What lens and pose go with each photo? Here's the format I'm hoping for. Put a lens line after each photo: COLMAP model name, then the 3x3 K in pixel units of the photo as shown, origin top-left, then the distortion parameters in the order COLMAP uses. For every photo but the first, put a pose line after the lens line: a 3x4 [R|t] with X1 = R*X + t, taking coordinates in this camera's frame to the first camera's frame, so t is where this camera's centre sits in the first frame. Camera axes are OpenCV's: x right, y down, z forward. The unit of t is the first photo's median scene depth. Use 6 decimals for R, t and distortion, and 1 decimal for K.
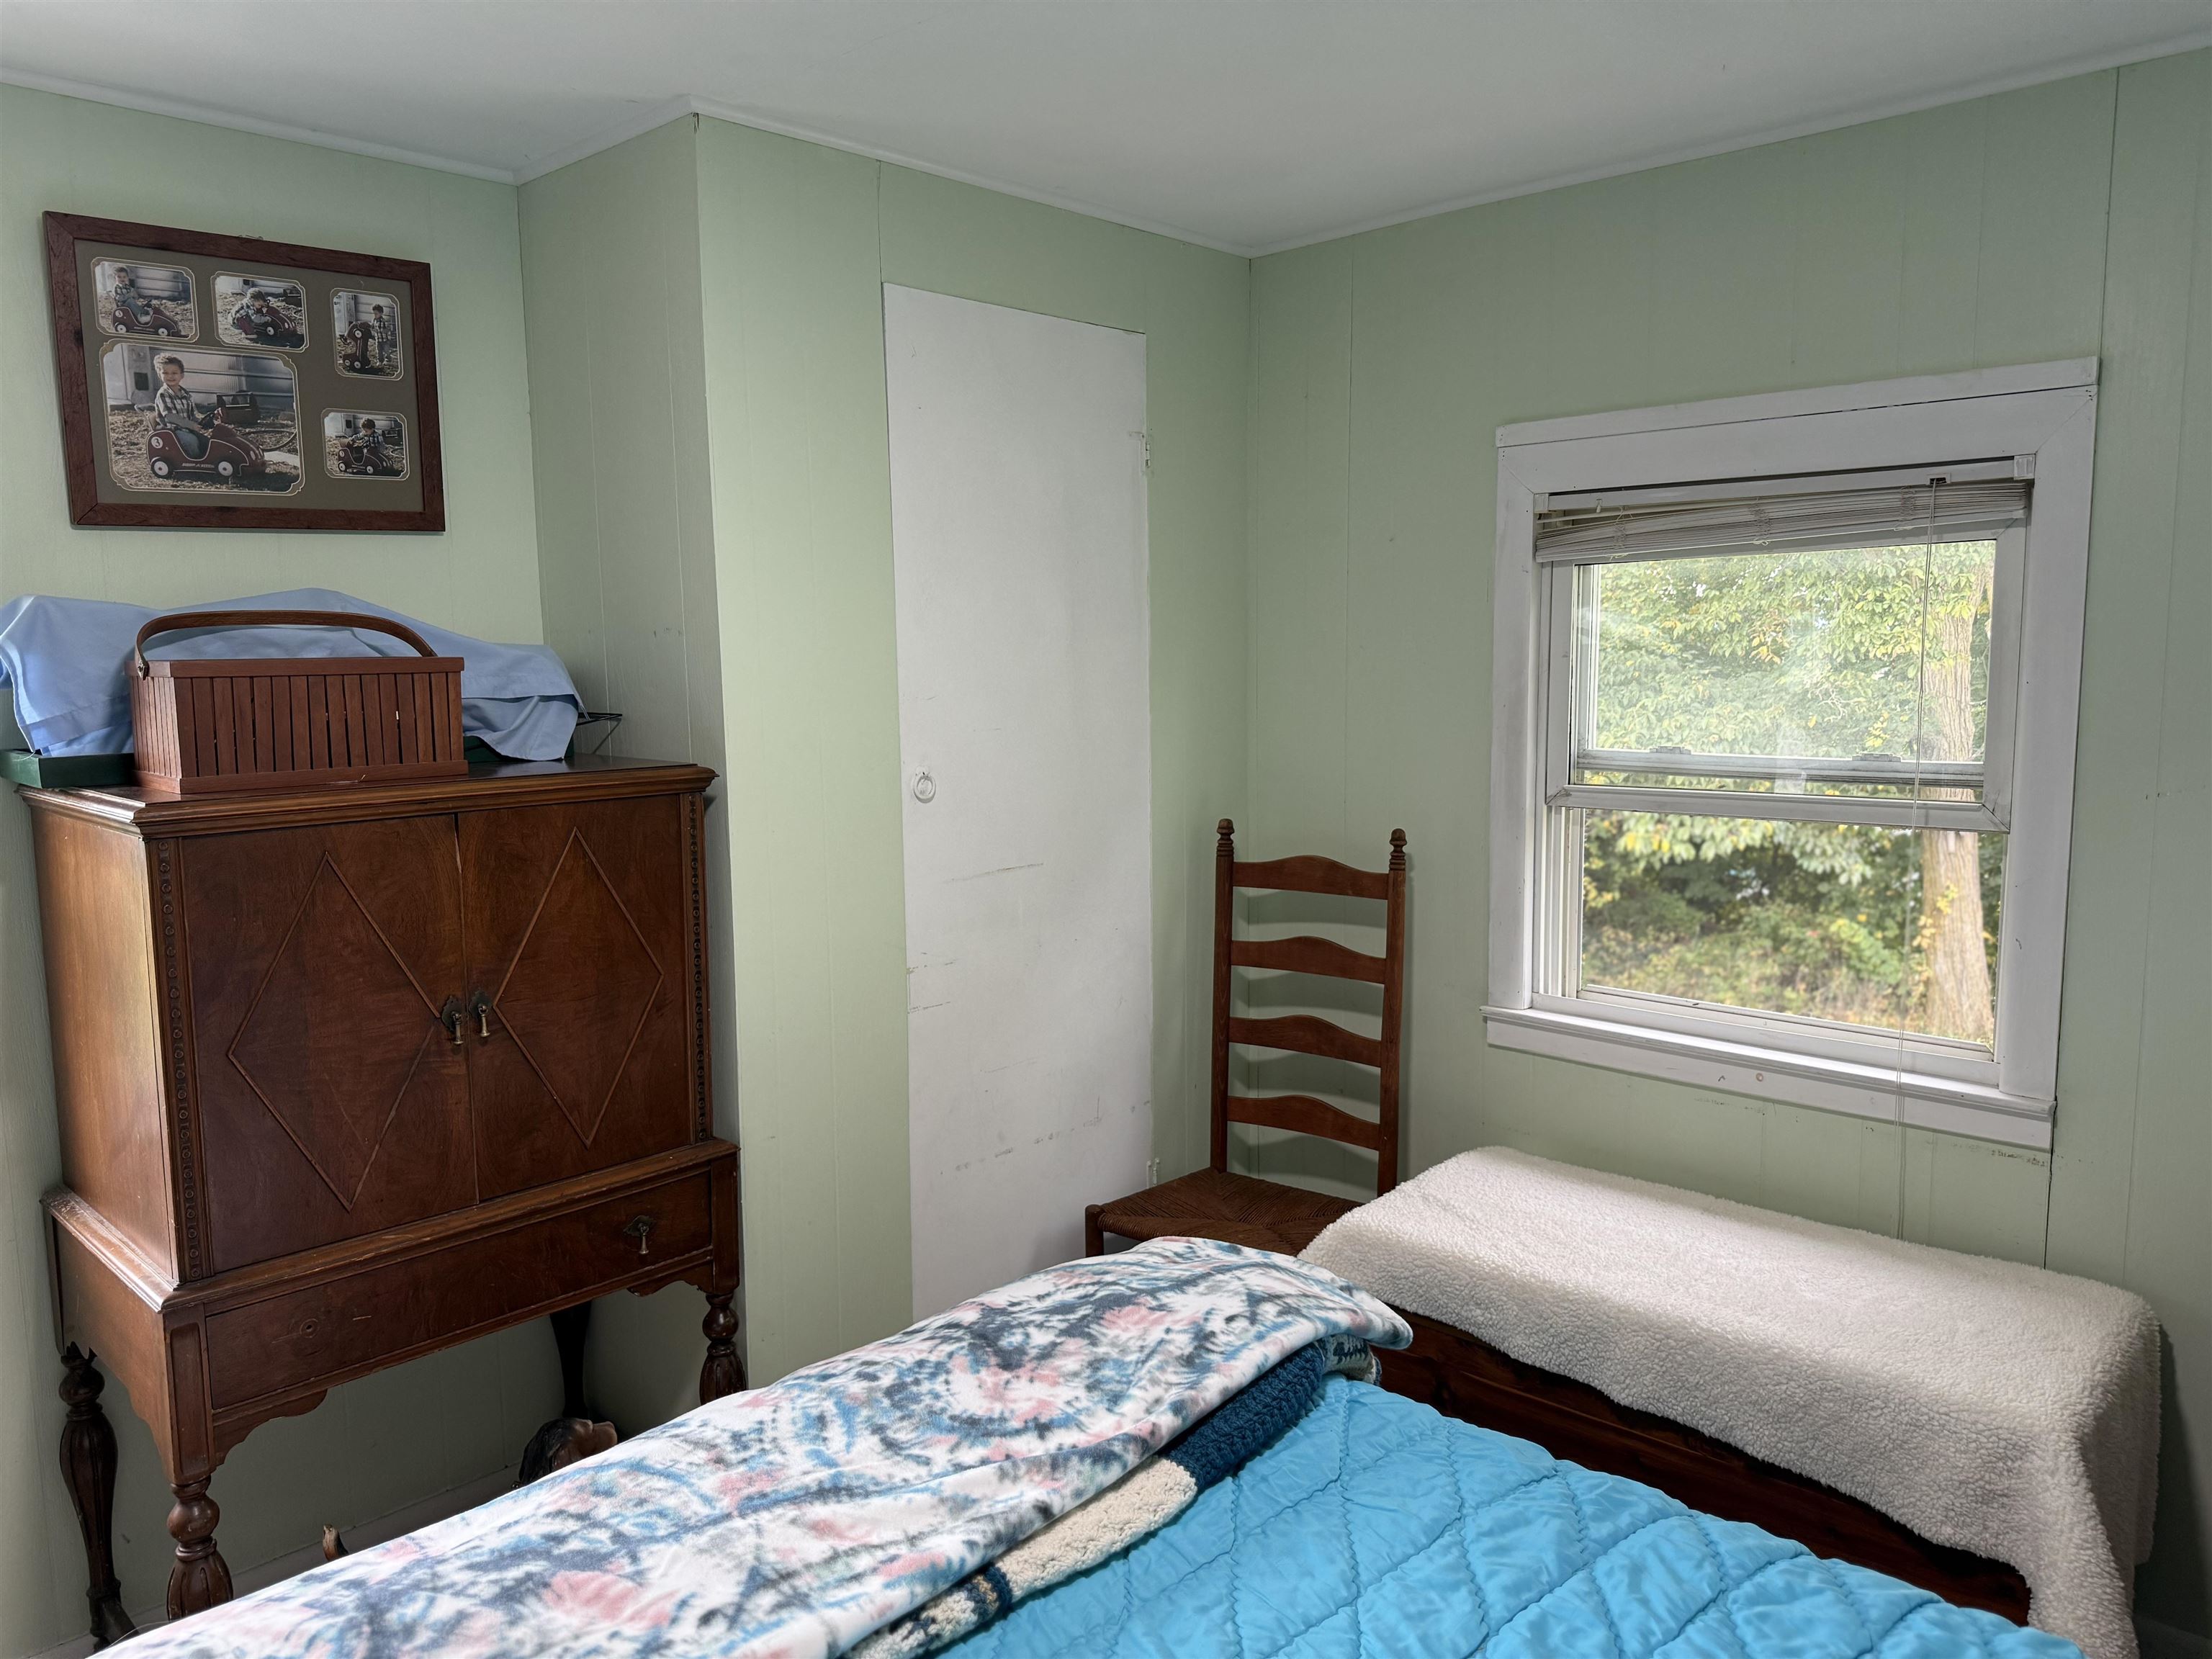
lens RADIAL K [[1554.1, 0, 1106.7], [0, 1554.1, 813.9], [0, 0, 1]] dist [0.028130, -0.047620]
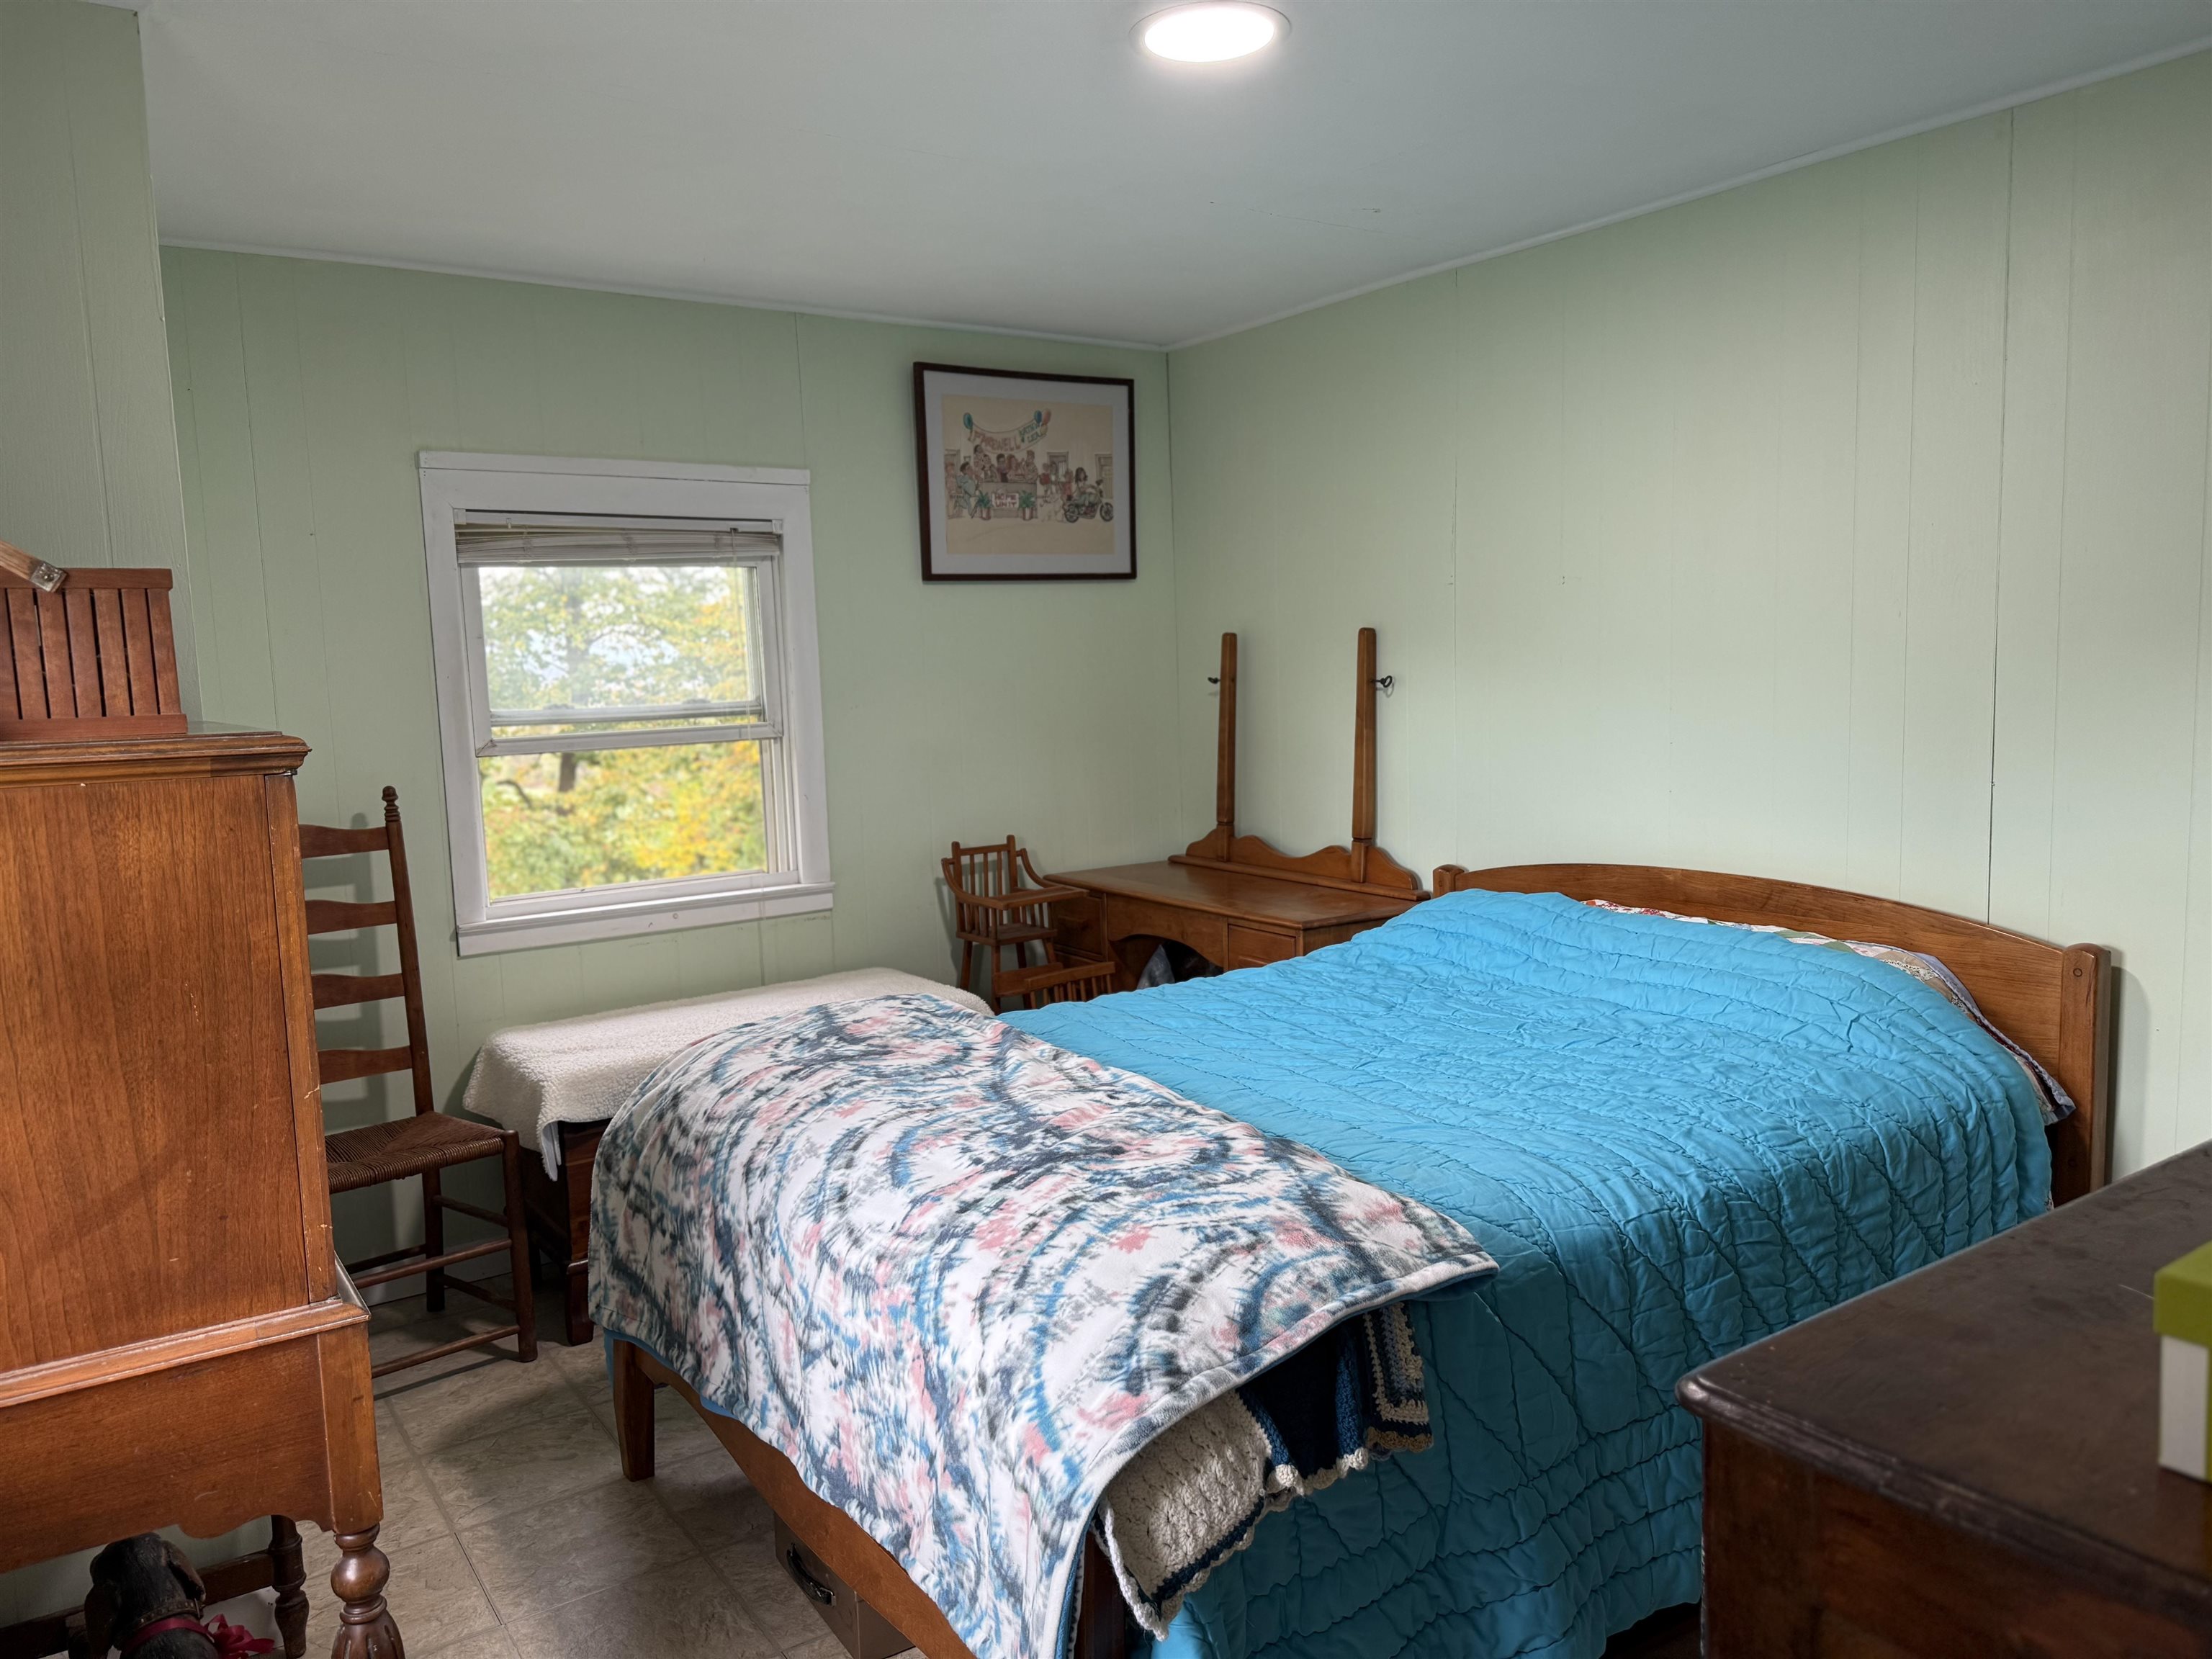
lens RADIAL K [[1554.1, 0, 1109.6], [0, 1554.1, 830.8], [0, 0, 1]] dist [0.028130, -0.047620]
pose [[0.184635, -0.097718, 0.977937, -1.080244], [0.137071, 0.987880, 0.072832, 0.039780], [-0.973202, 0.120599, 0.195792, 0.327646]]
